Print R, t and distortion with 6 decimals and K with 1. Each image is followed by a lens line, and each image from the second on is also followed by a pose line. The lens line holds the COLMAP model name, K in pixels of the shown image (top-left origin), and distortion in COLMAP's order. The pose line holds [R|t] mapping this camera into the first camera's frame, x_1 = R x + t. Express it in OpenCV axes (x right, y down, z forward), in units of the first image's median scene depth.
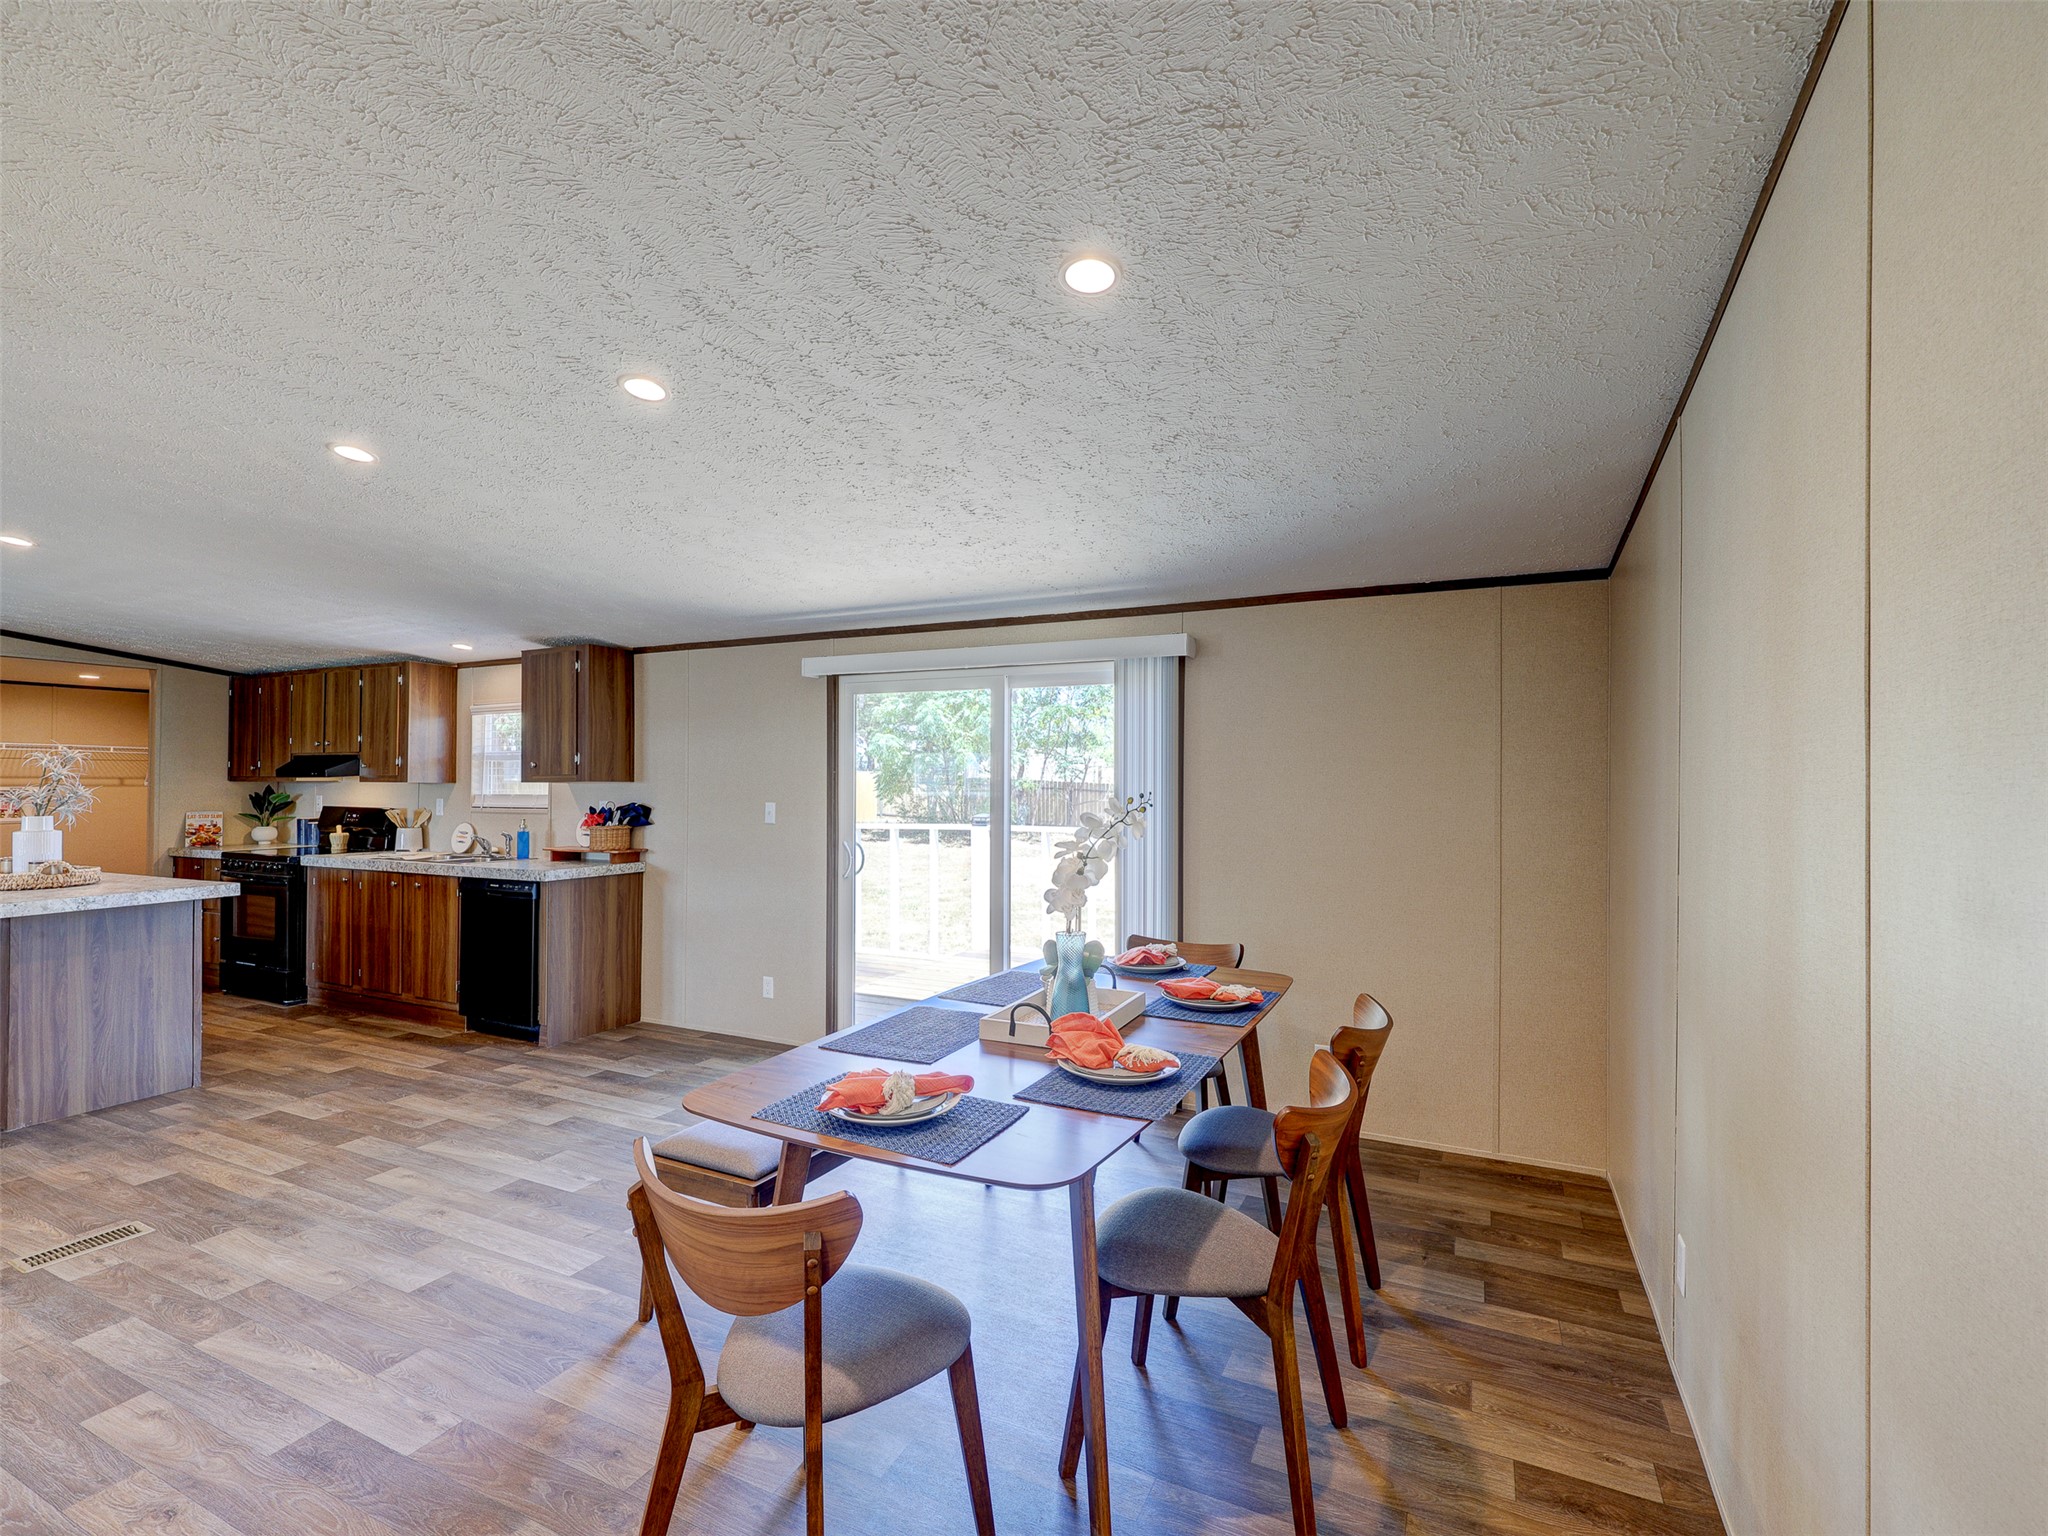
lens RADIAL K [[951.2, 0, 1025.7], [0, 951.2, 775.0], [0, 0, 1]] dist [0.000288, 0.001124]
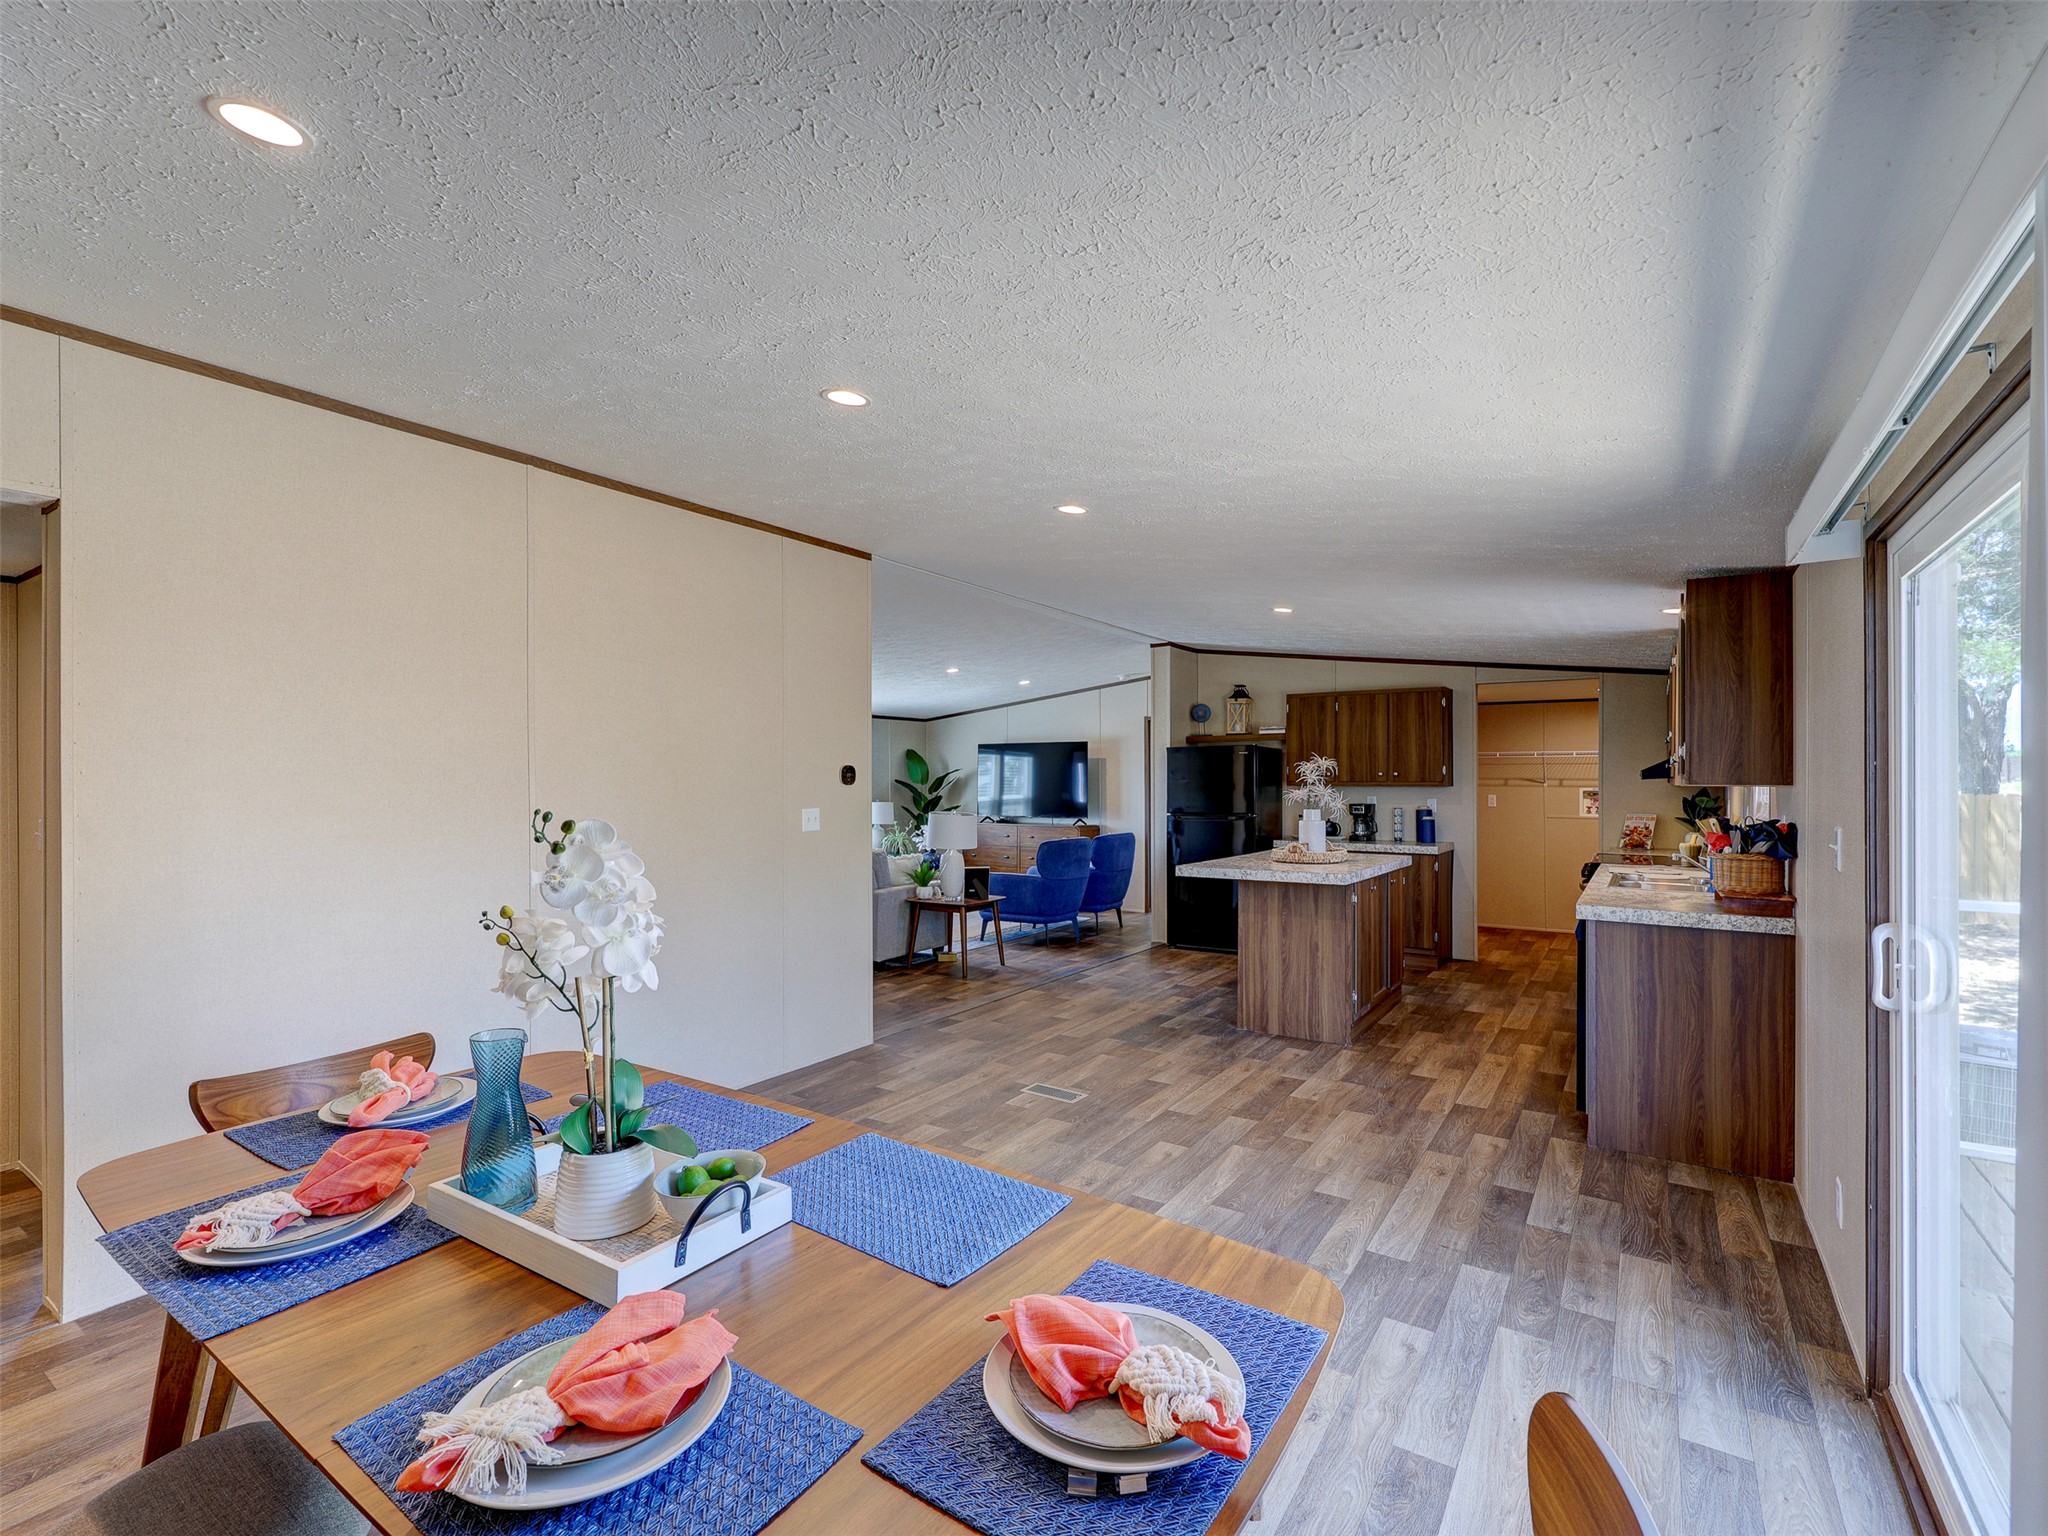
lens RADIAL K [[947.0, 0, 1022.9], [0, 947.0, 773.7], [0, 0, 1]] dist [0.003556, -0.000087]
pose [[-0.129657, -0.006427, -0.991538, 0.254950], [0.004237, 0.999966, -0.007035, 0.000504], [0.991550, -0.005113, -0.129625, 0.582975]]
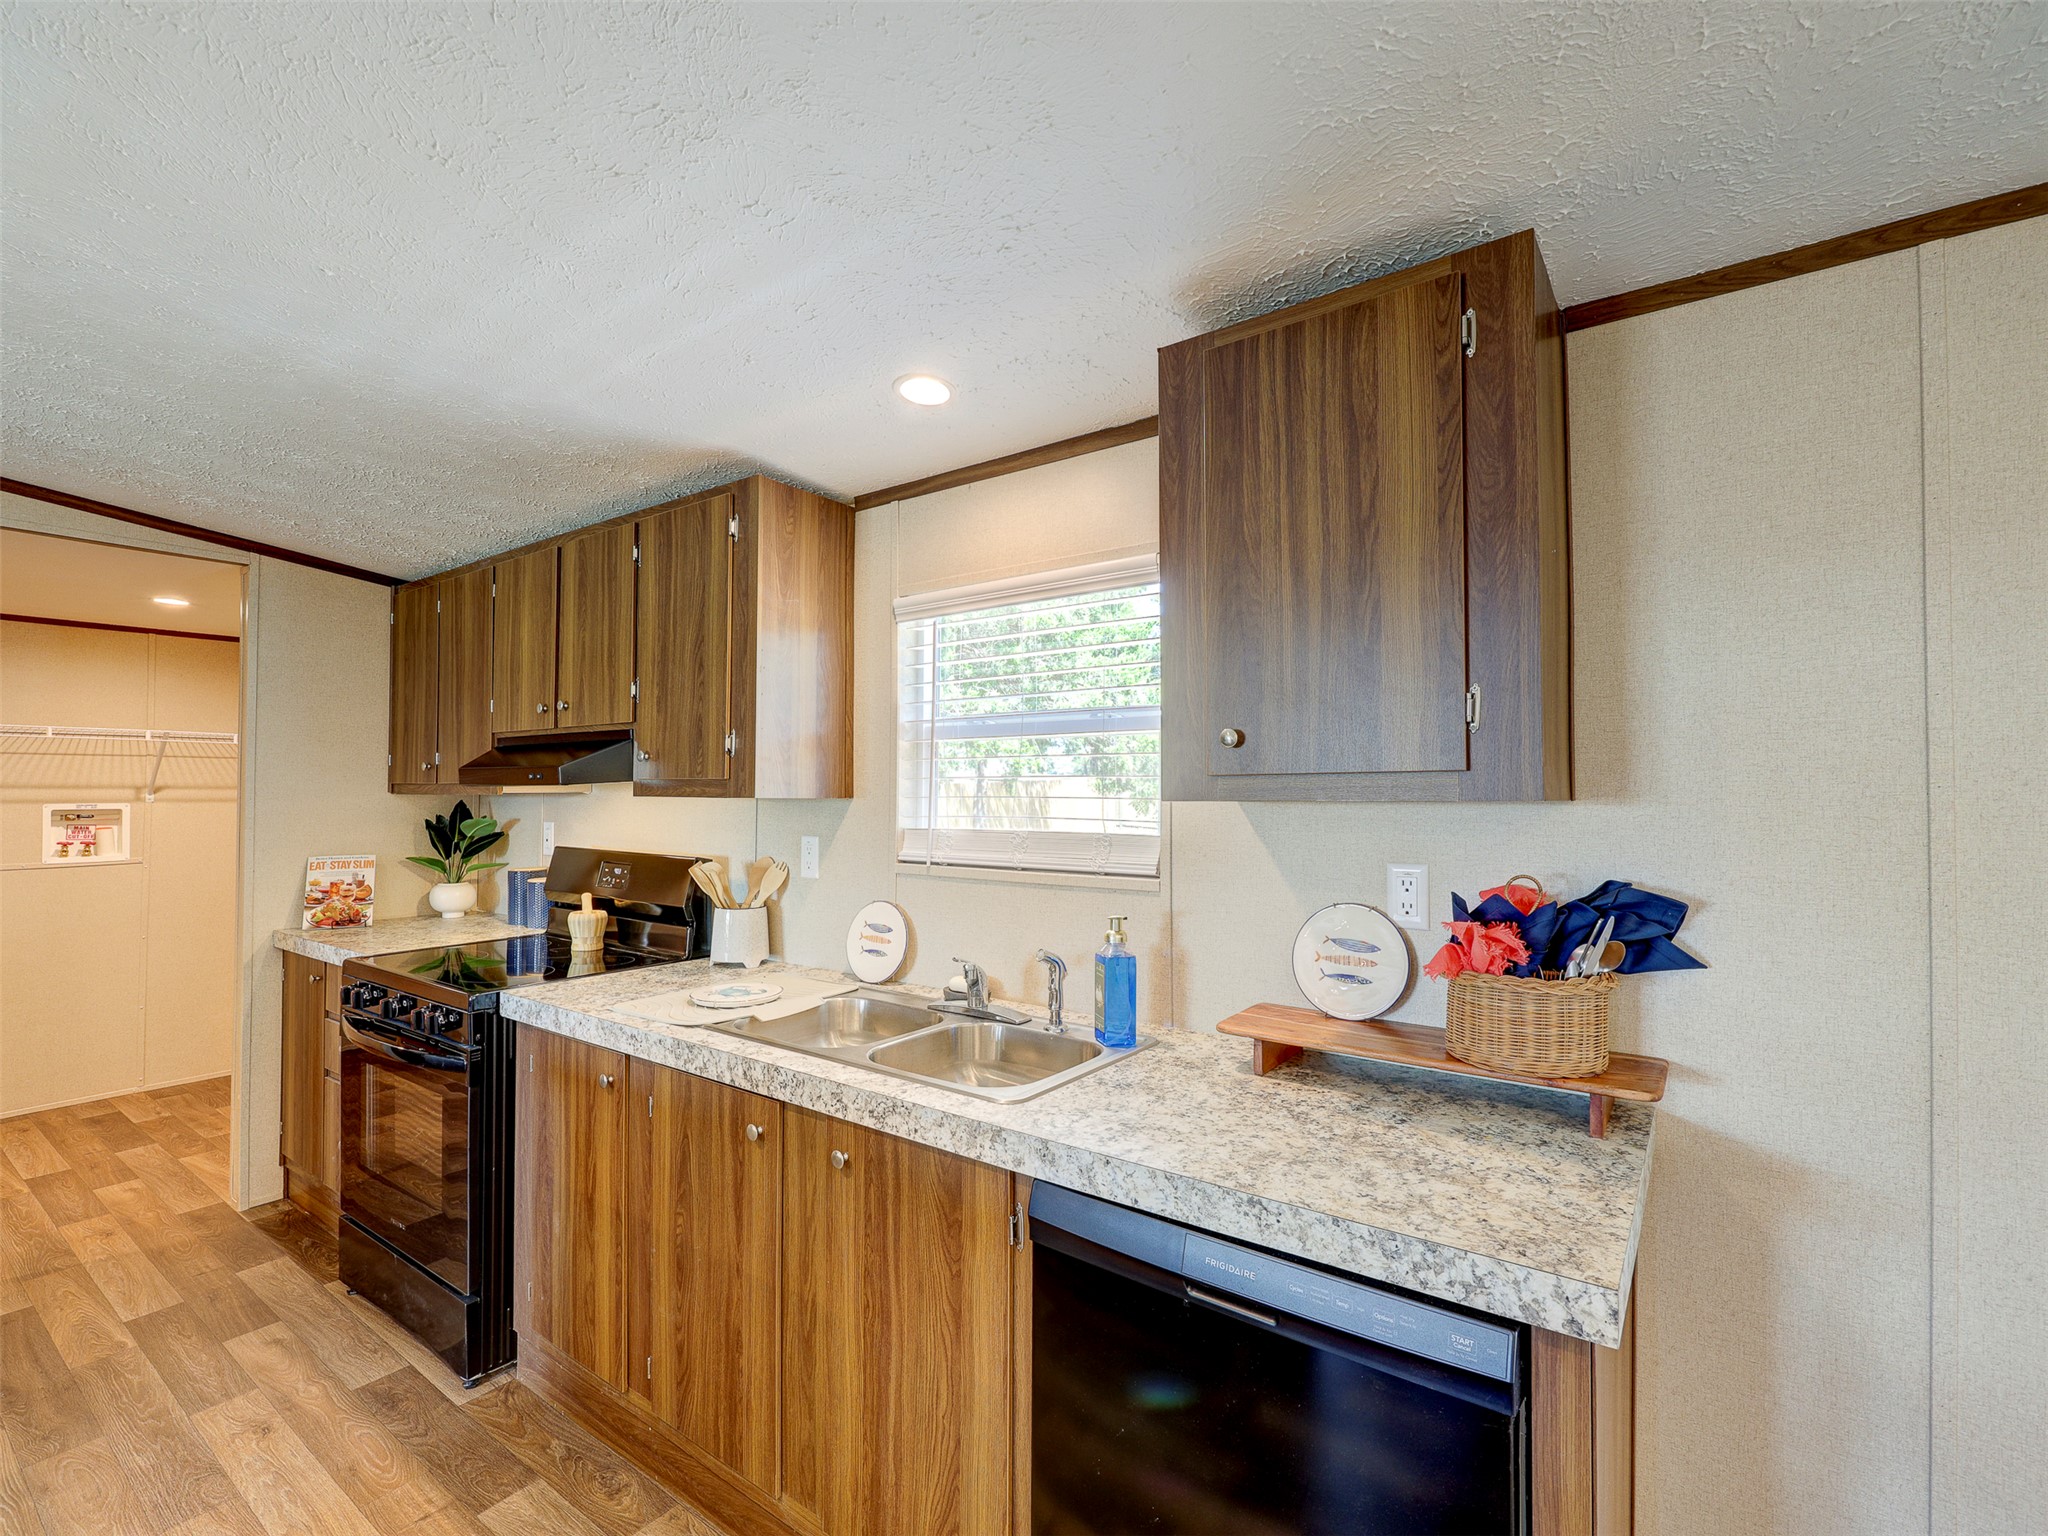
lens RADIAL K [[939.4, 0, 1020.4], [0, 939.4, 775.5], [0, 0, 1]] dist [0.000702, 0.000664]
pose [[0.983445, -0.004785, -0.181146, -0.511947], [0.003614, 0.999970, -0.006793, 0.001866], [0.181173, 0.006026, 0.983433, 0.699551]]
